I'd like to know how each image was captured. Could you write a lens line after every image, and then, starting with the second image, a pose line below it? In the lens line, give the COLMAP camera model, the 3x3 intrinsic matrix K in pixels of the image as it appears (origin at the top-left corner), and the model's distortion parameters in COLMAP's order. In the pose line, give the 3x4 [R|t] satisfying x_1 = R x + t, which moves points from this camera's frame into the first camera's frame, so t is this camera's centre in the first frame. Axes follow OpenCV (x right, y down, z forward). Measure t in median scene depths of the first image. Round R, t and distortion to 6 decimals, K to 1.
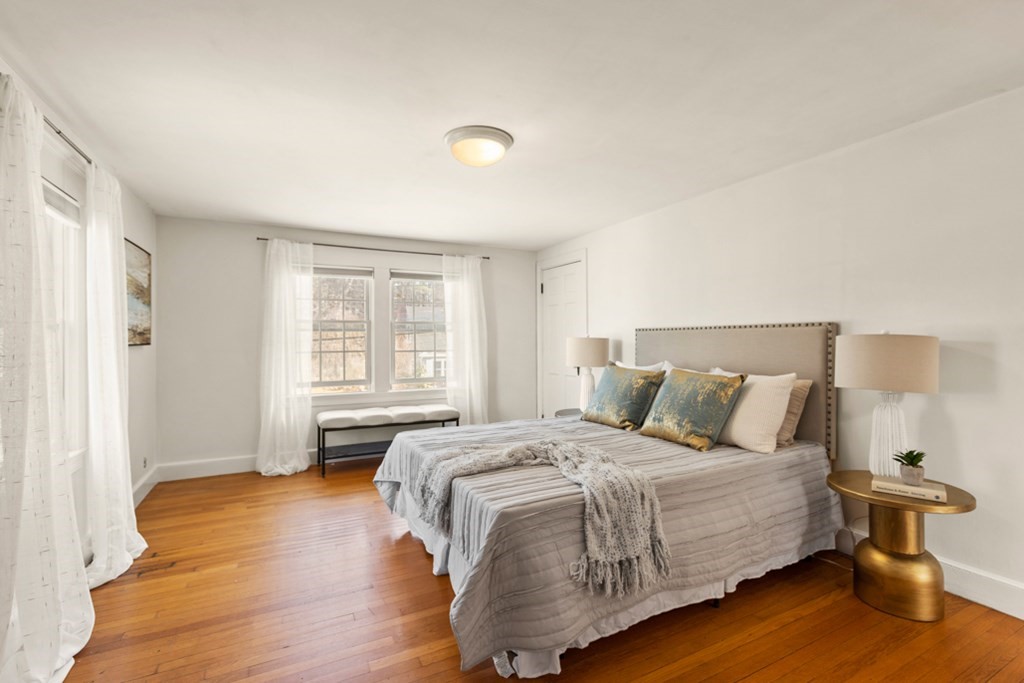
lens RADIAL K [[453.0, 0, 498.8], [0, 453.0, 341.1], [0, 0, 1]] dist [-0.014790, 0.000674]
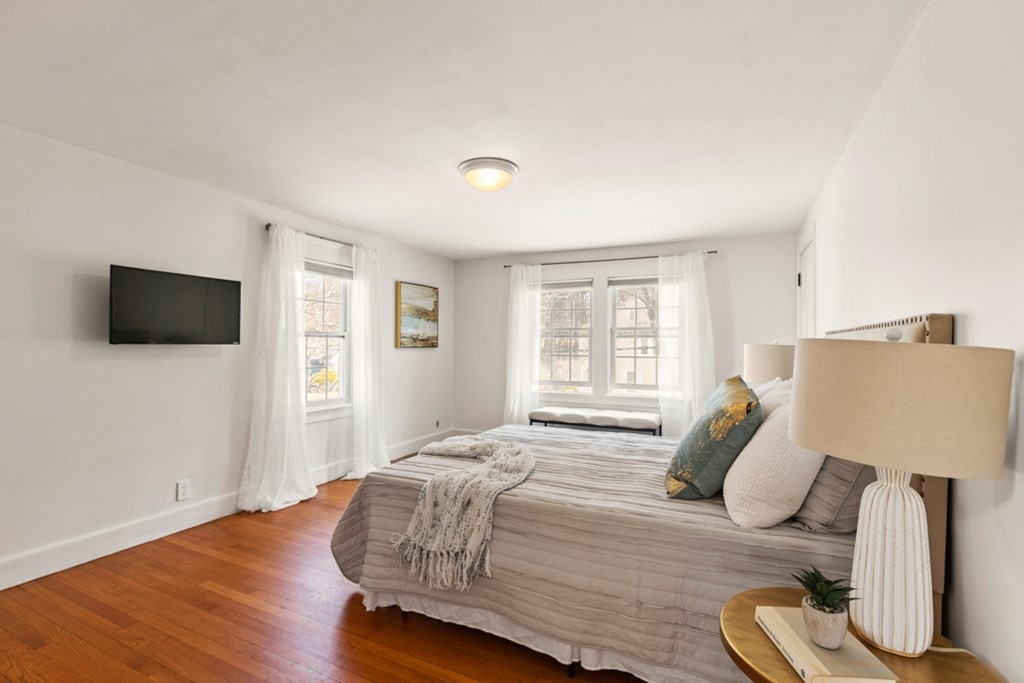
lens RADIAL K [[453.0, 0, 498.8], [0, 453.0, 341.1], [0, 0, 1]] dist [-0.014790, 0.000674]
pose [[0.620032, 0.001668, -0.784575, 0.466667], [-0.011094, 0.999916, -0.006641, -0.003663], [0.784498, 0.012822, 0.619998, 0.172614]]
